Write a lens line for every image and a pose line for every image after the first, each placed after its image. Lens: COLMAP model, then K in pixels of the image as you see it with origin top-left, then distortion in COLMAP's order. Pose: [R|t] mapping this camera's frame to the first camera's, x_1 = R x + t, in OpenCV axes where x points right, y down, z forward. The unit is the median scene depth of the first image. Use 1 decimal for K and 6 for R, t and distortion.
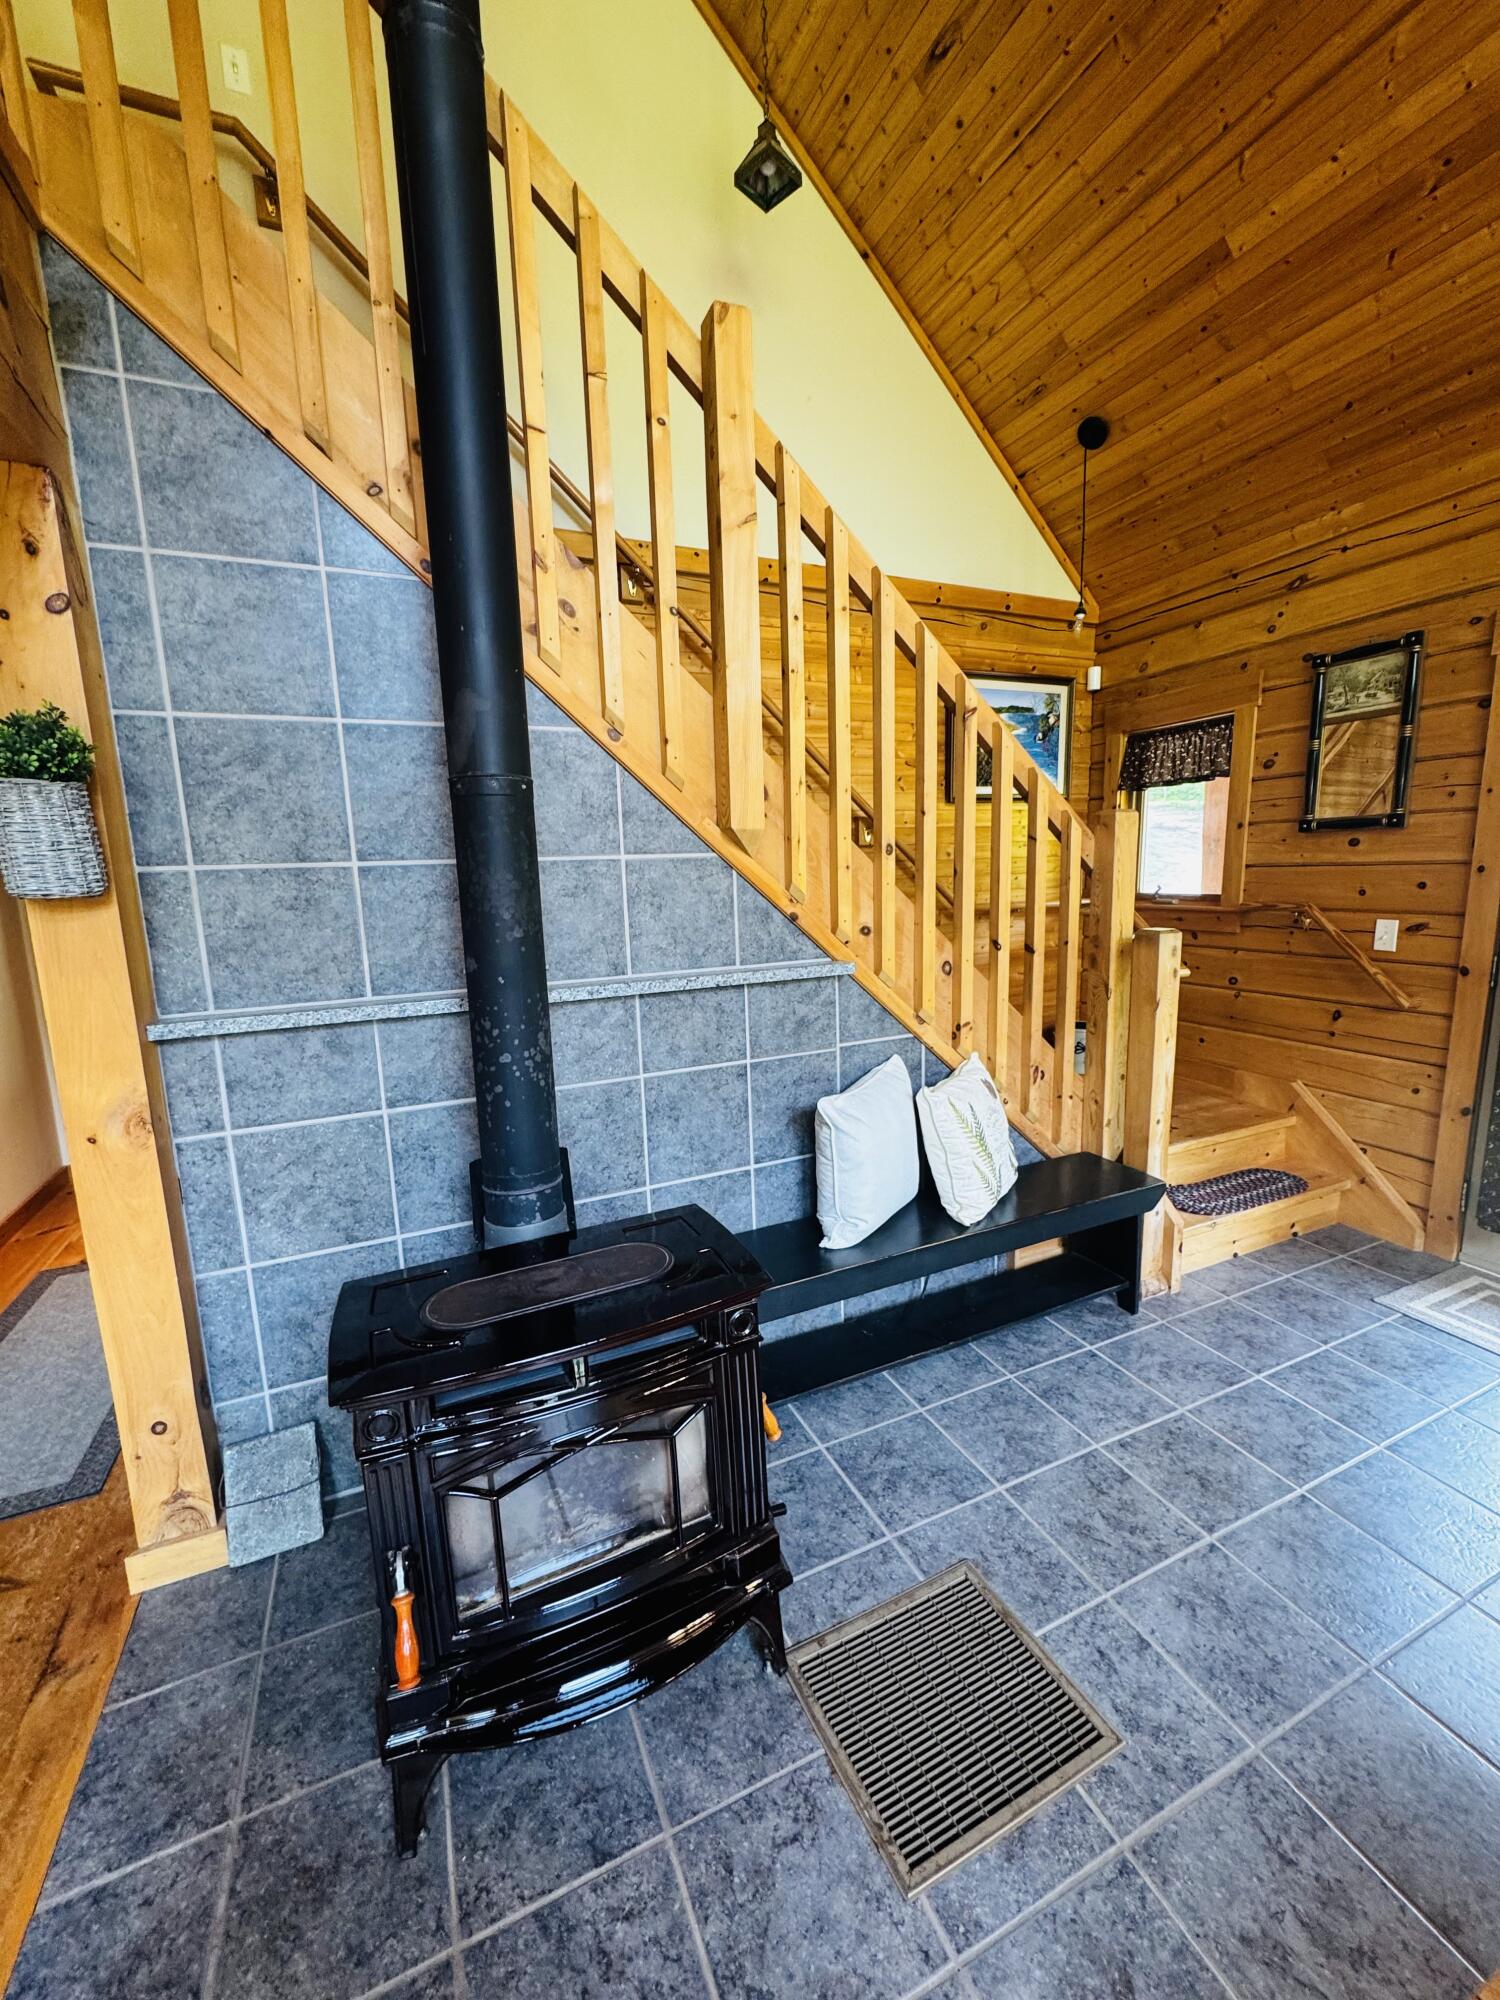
lens RADIAL K [[795.2, 0, 753.7], [0, 795.2, 998.1], [0, 0, 1]] dist [-0.003993, 0.000268]
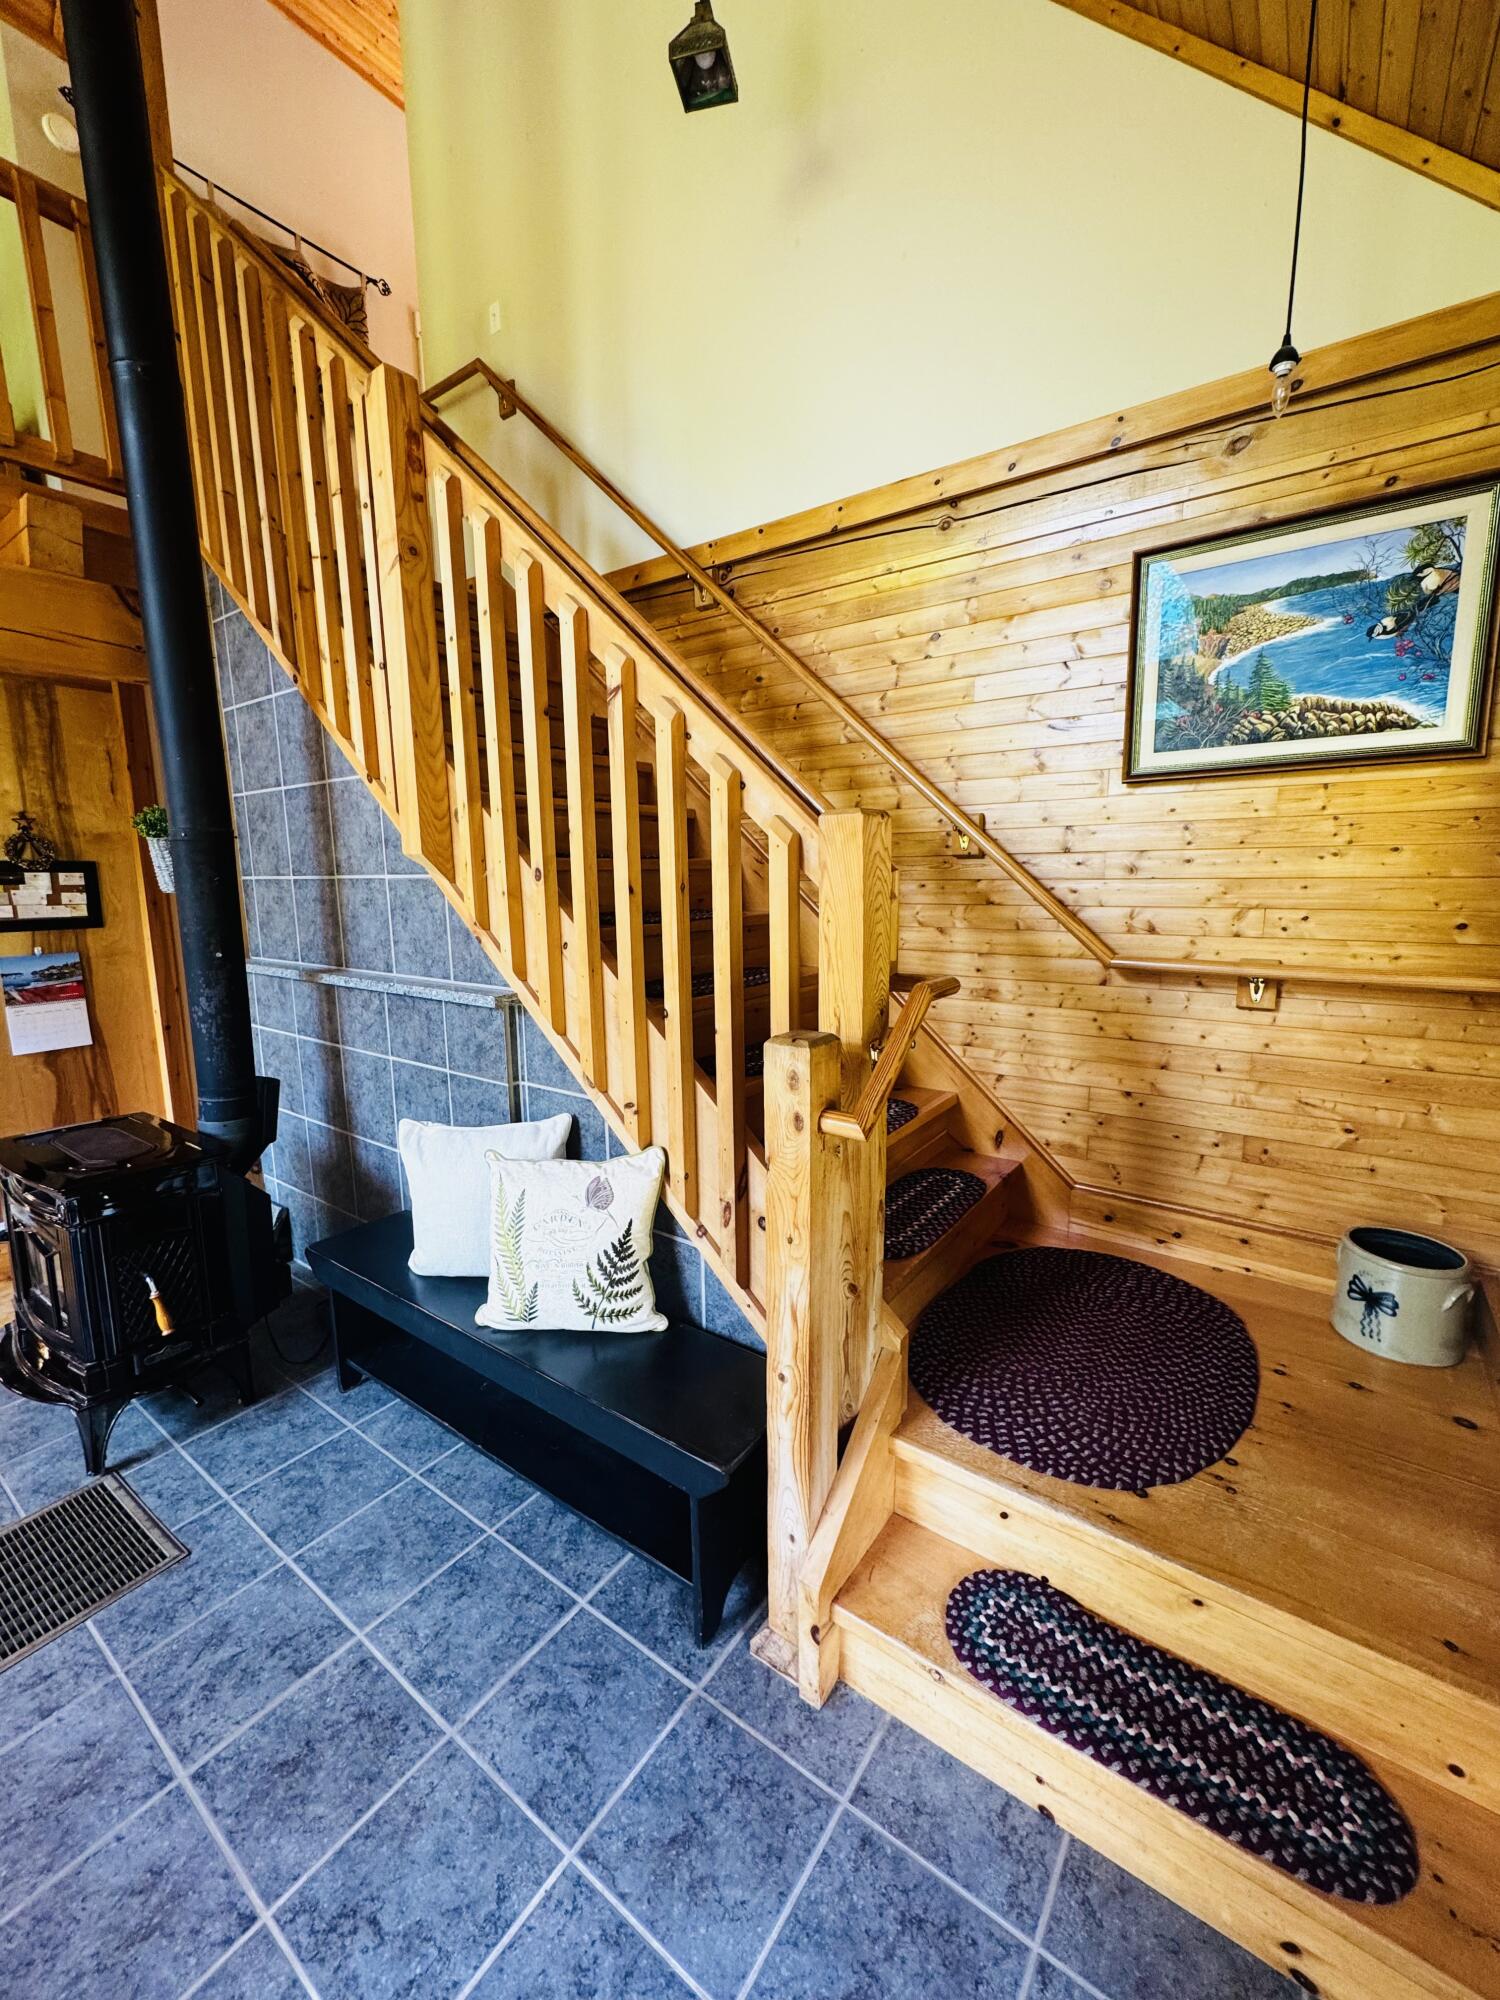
lens RADIAL K [[795.2, 0, 750.2], [0, 795.2, 999.7], [0, 0, 1]] dist [-0.003993, 0.000268]
pose [[0.499293, 0.166396, -0.850305, 0.968856], [-0.145116, 0.983583, 0.107266, -0.167255], [0.854194, 0.069836, 0.515243, 0.710612]]
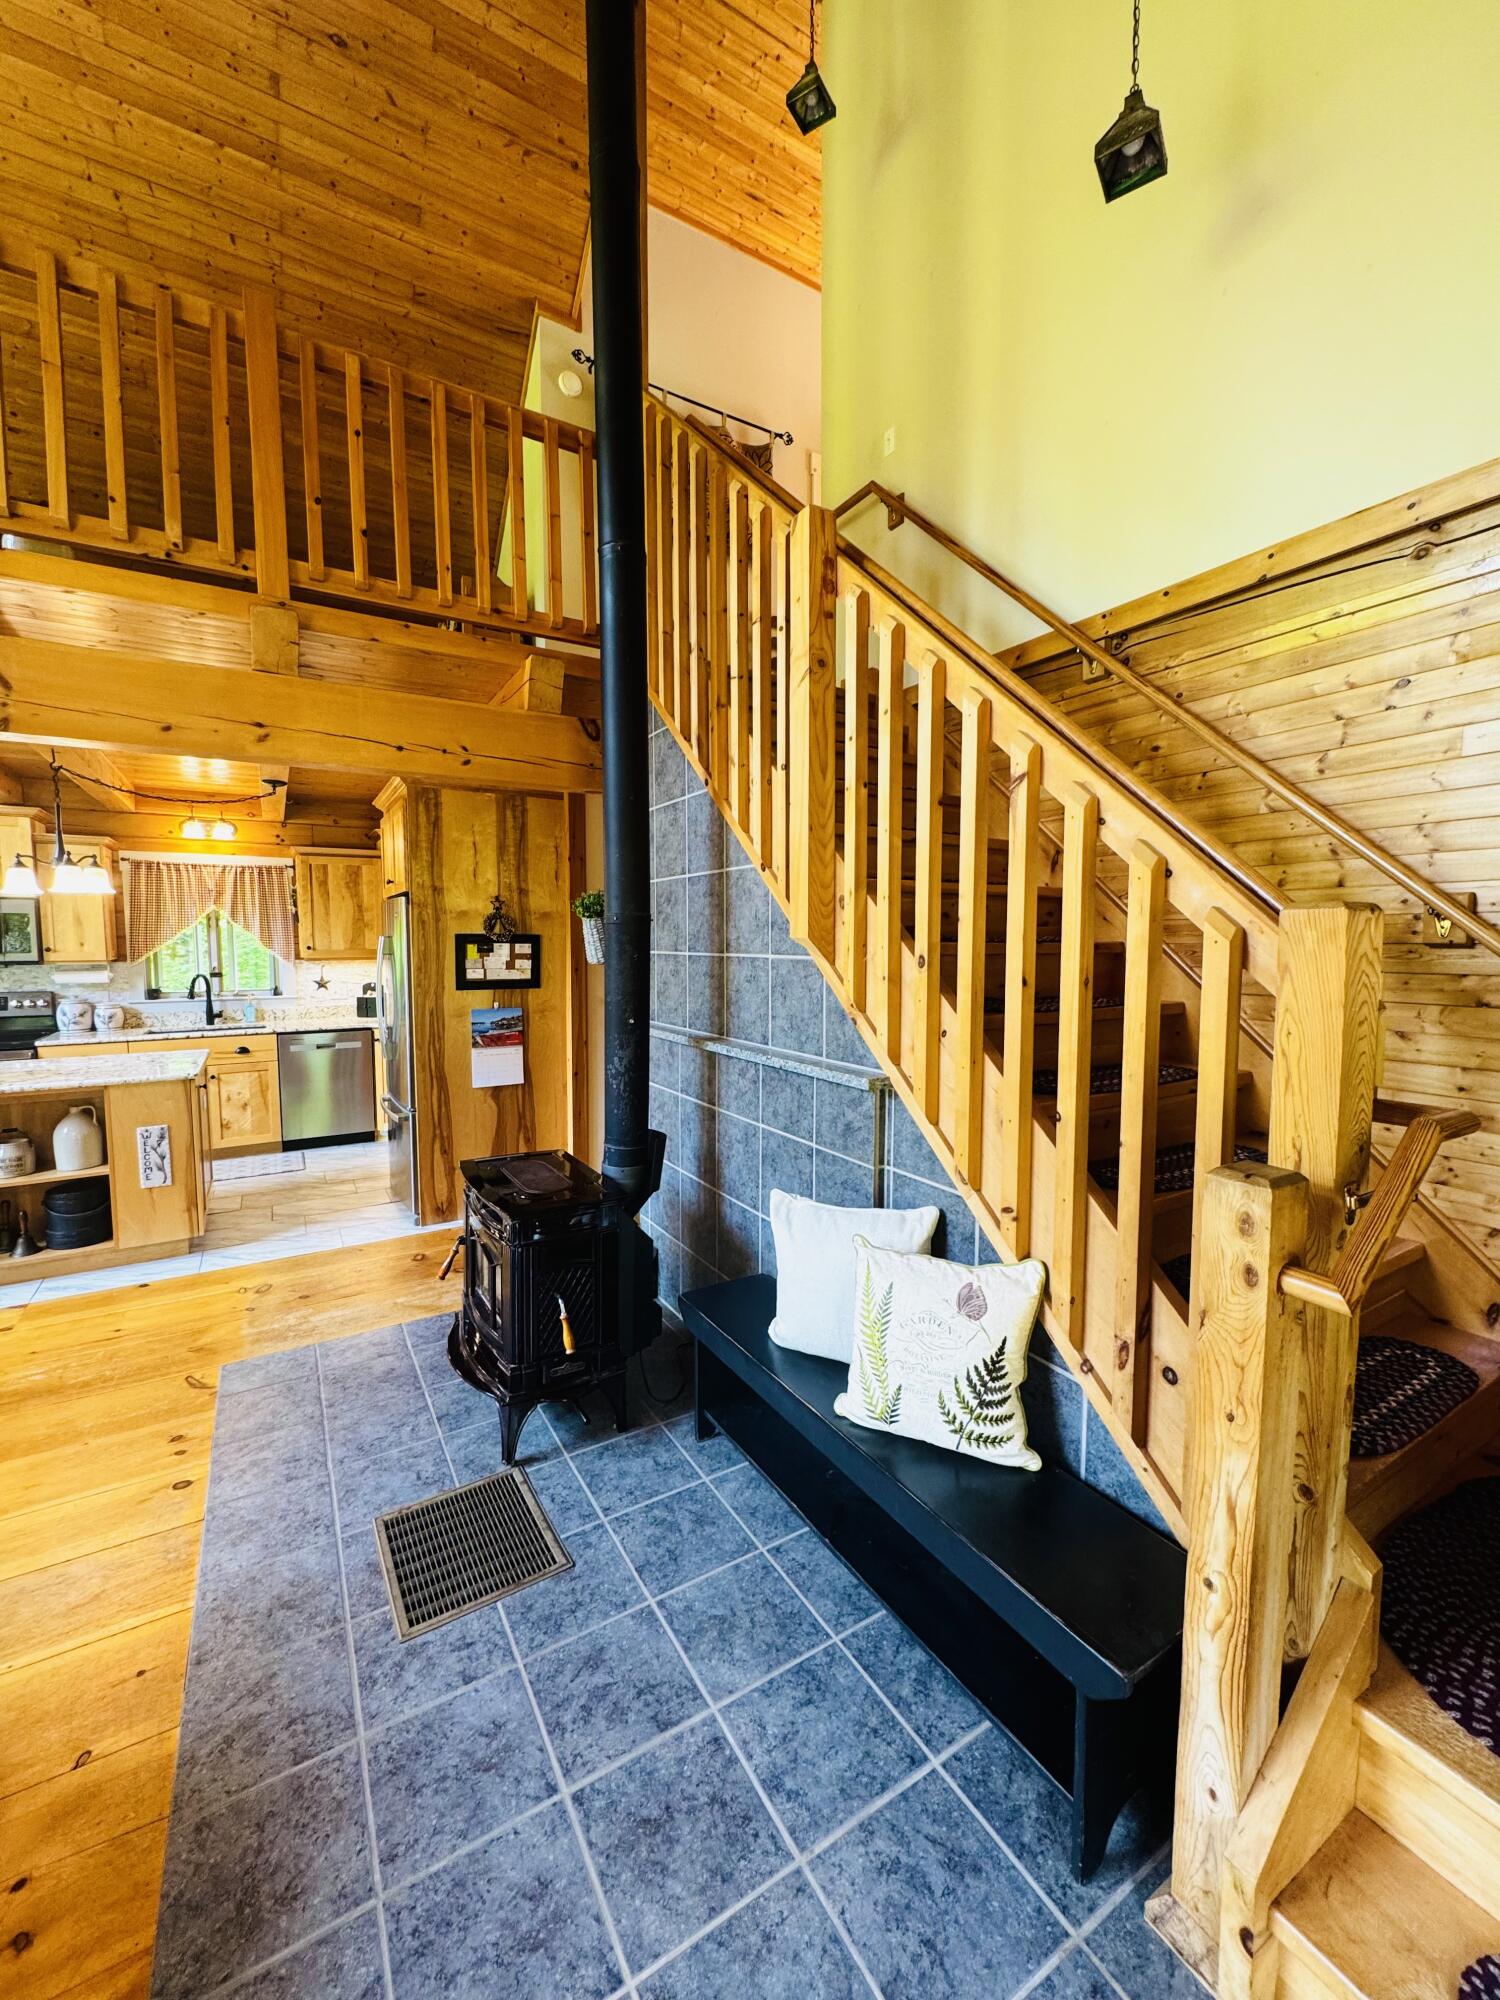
lens RADIAL K [[795.2, 0, 749.2], [0, 795.2, 999.0], [0, 0, 1]] dist [-0.003993, 0.000268]
pose [[0.118191, 0.107955, -0.987105, 0.932604], [-0.164449, 0.982474, 0.087759, -0.179147], [0.979279, 0.151956, 0.133872, 0.660420]]
